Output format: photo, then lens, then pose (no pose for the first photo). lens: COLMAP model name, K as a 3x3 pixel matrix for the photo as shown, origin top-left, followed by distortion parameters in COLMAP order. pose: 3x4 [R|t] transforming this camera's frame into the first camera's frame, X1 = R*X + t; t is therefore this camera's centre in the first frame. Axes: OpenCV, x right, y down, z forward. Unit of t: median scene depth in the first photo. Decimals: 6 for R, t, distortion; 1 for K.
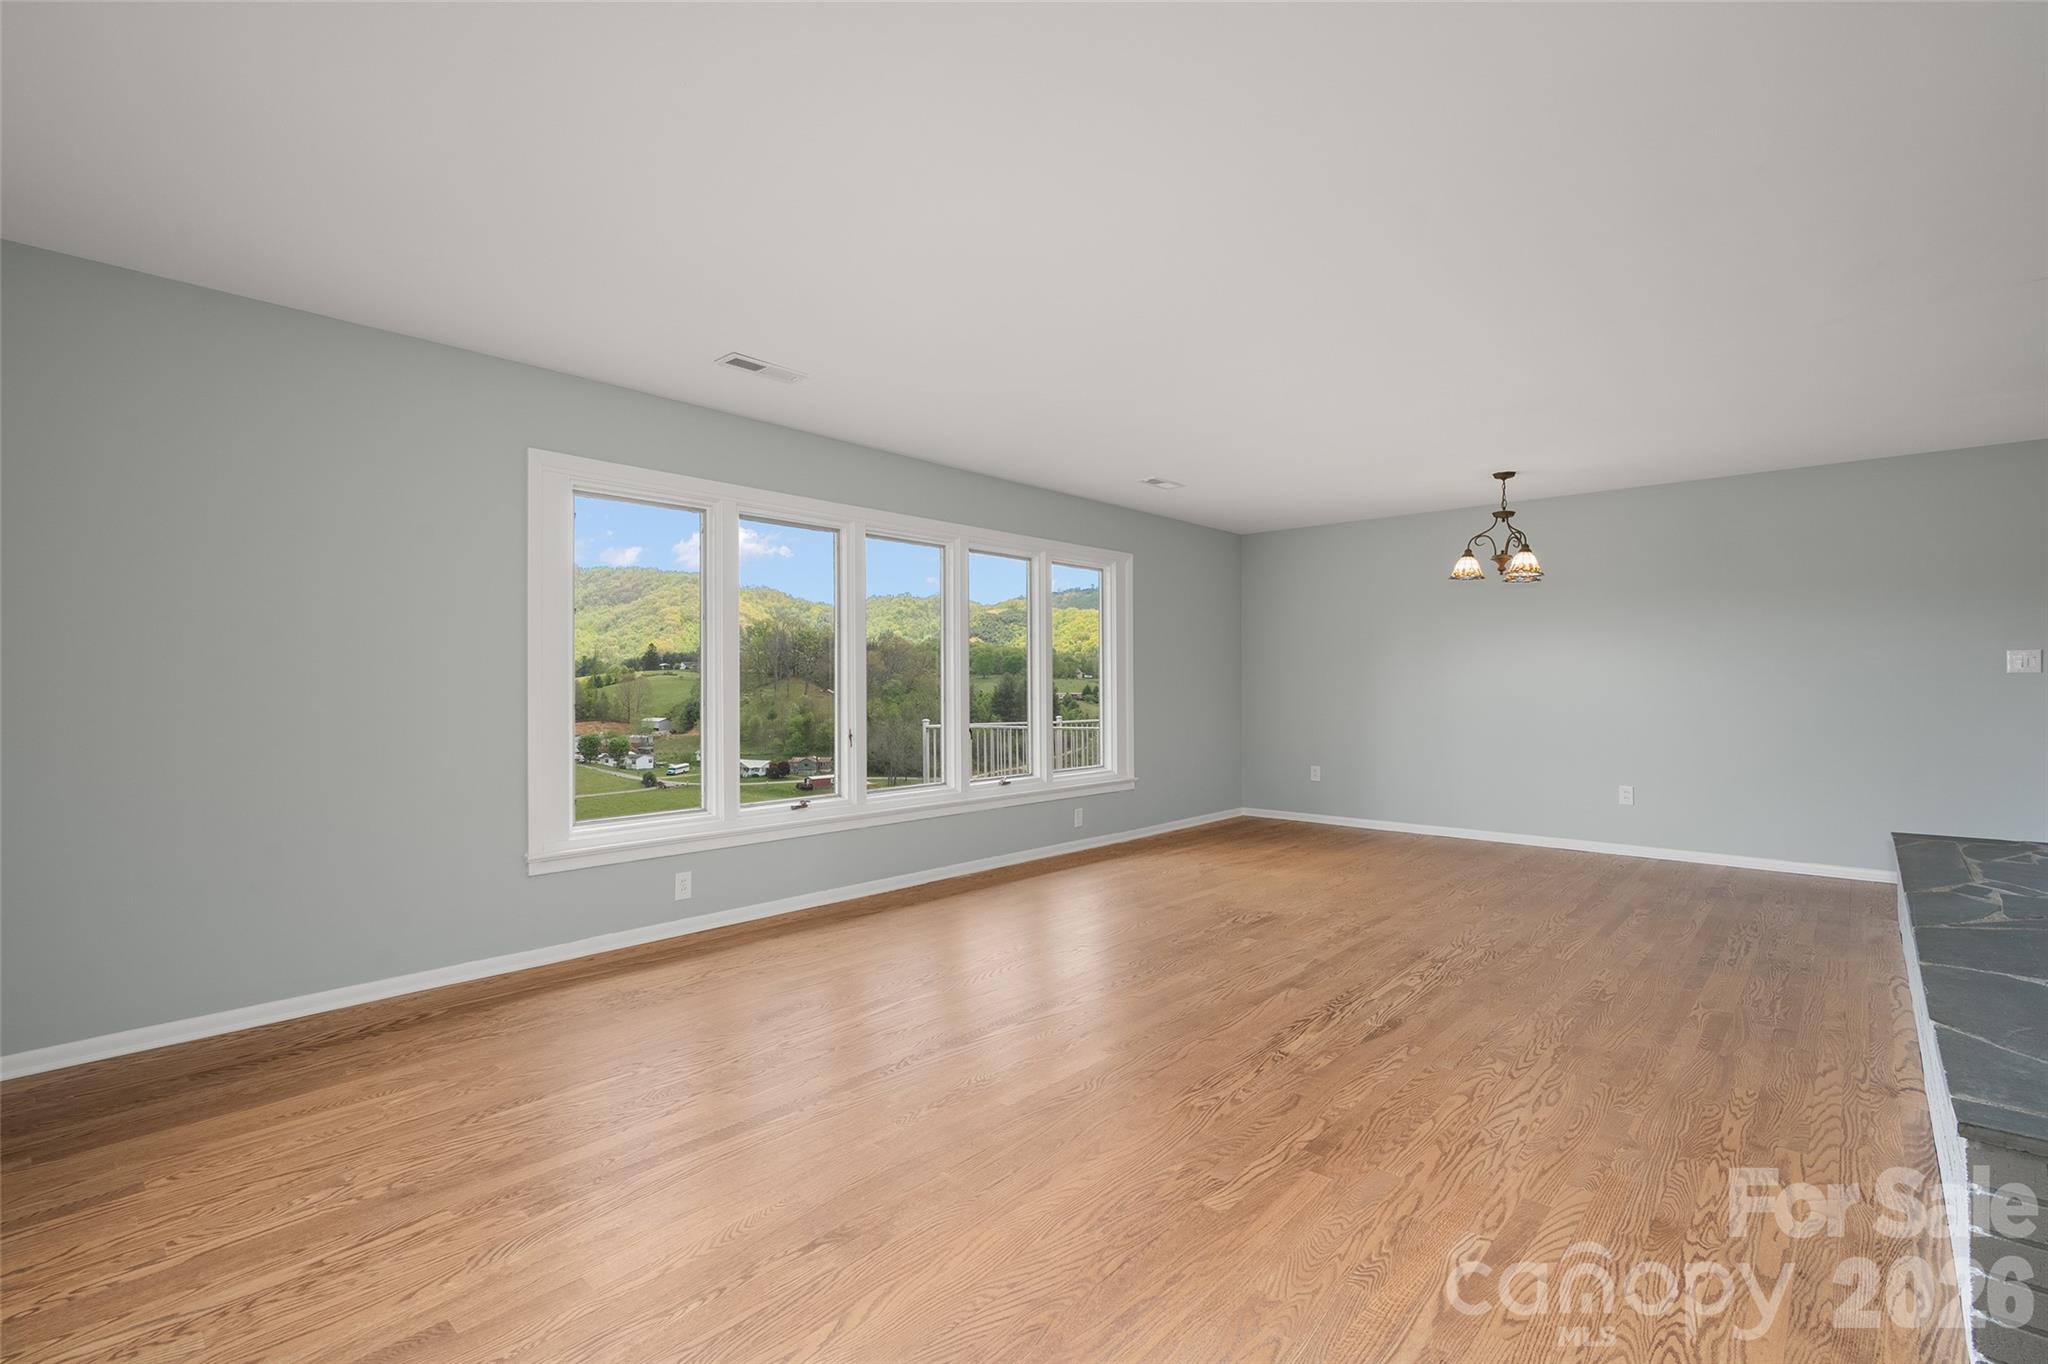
lens RADIAL K [[930.1, 0, 1011.2], [0, 930.1, 638.2], [0, 0, 1]] dist [-0.006112, 0.003312]
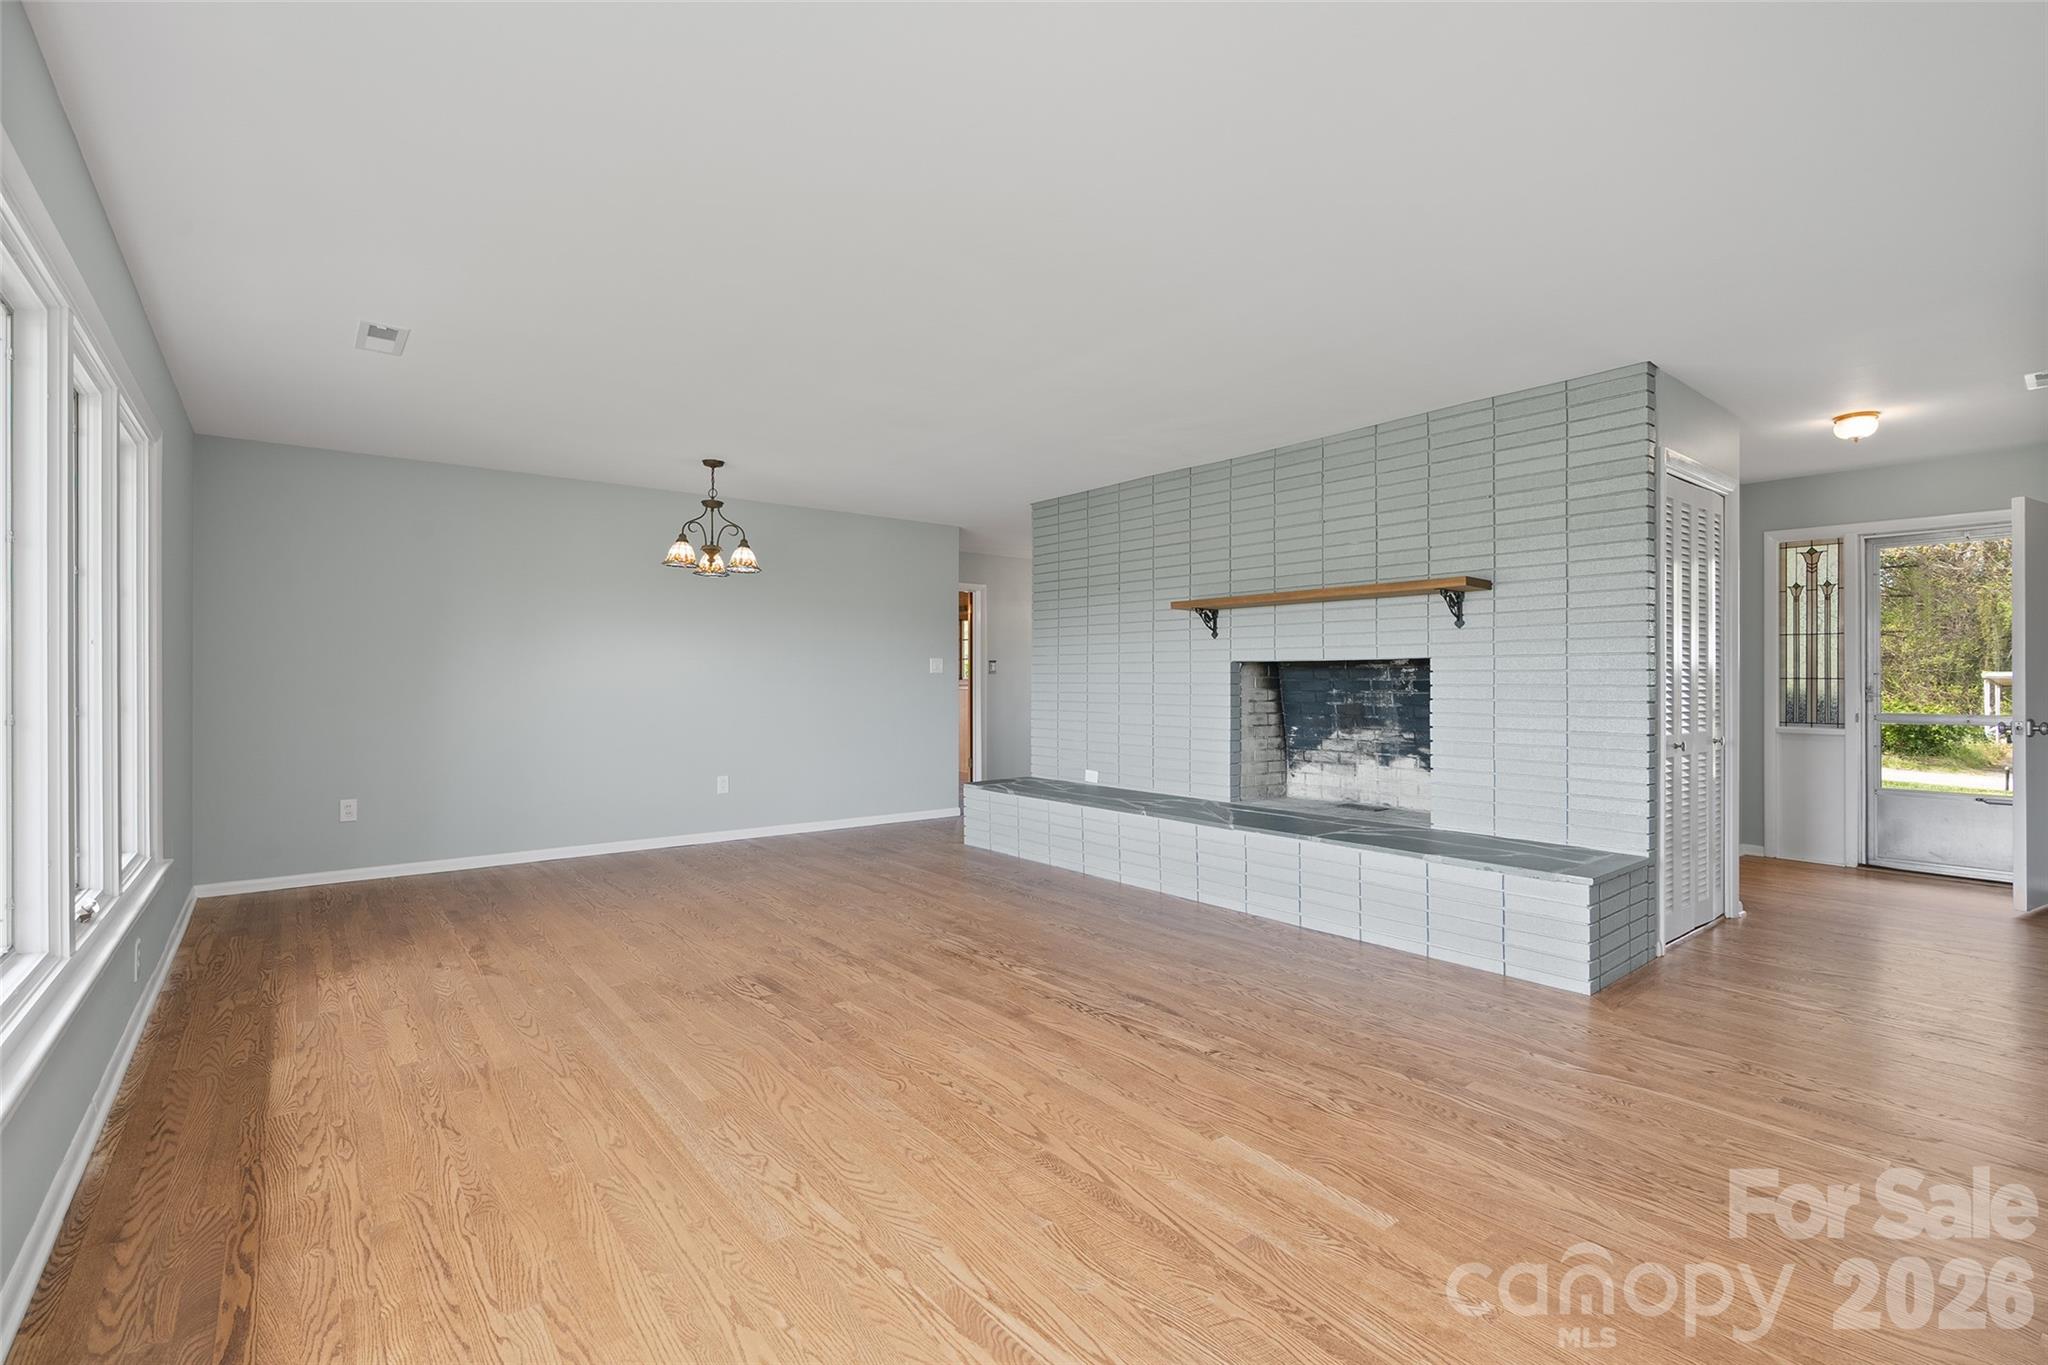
lens RADIAL K [[930.1, 0, 1032.0], [0, 930.1, 673.4], [0, 0, 1]] dist [-0.006112, 0.003312]
pose [[0.158189, 0.005341, 0.987394, -0.588338], [-0.048732, 0.998809, 0.002405, 0.037458], [-0.986206, -0.048498, 0.158261, 0.849856]]
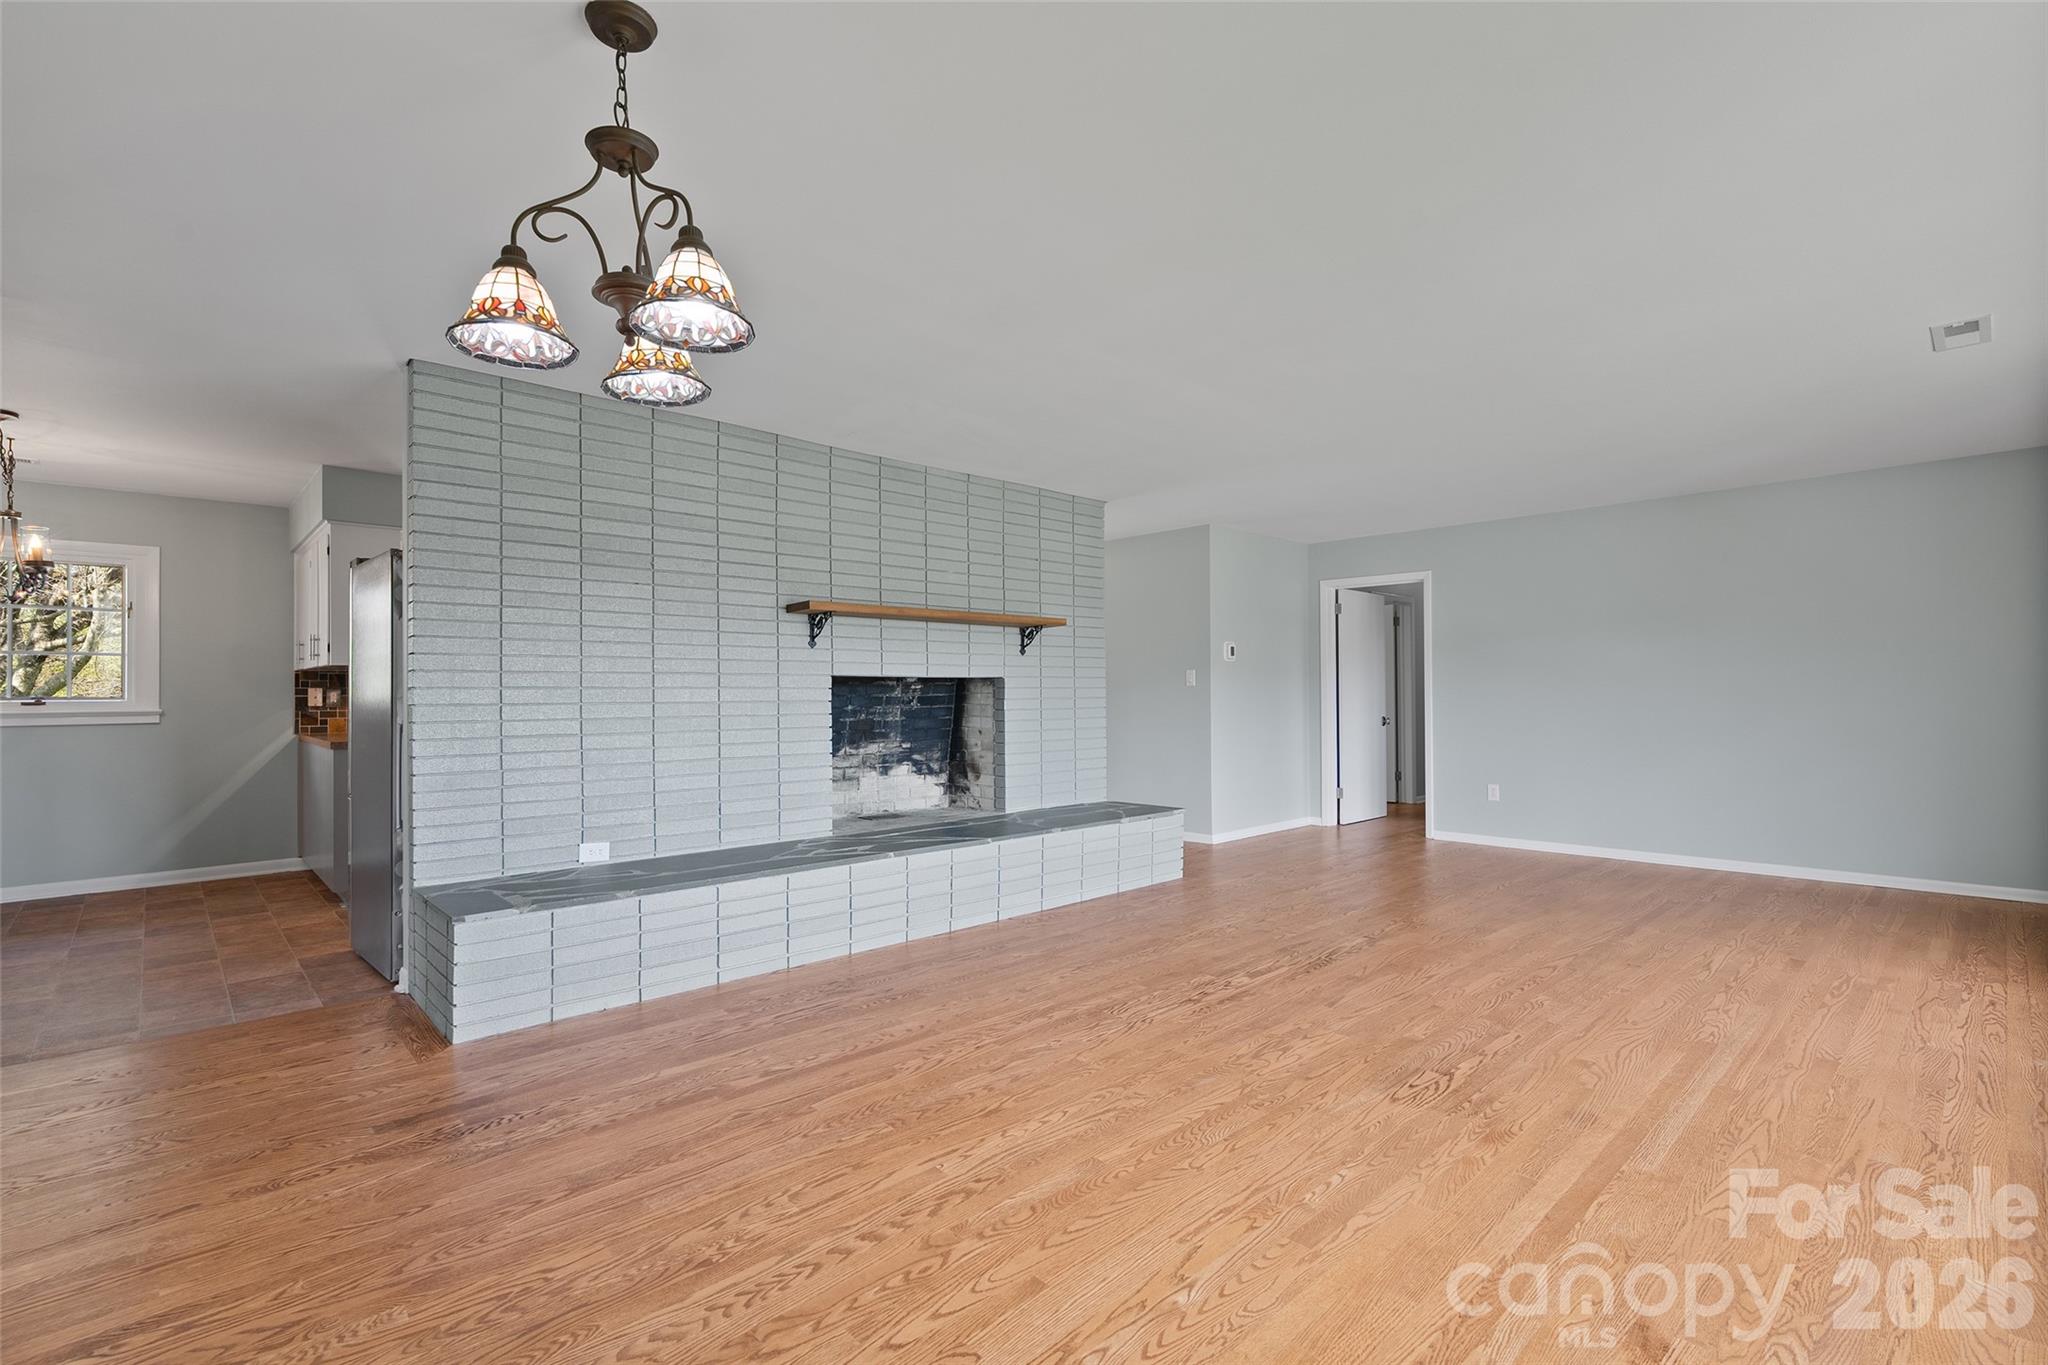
lens RADIAL K [[930.1, 0, 1005.2], [0, 930.1, 680.9], [0, 0, 1]] dist [-0.006112, 0.003312]
pose [[-0.996334, 0.007416, 0.085231, 0.606368], [0.002009, 0.997989, -0.063348, 0.099441], [-0.085530, -0.062945, -0.994345, 2.089871]]
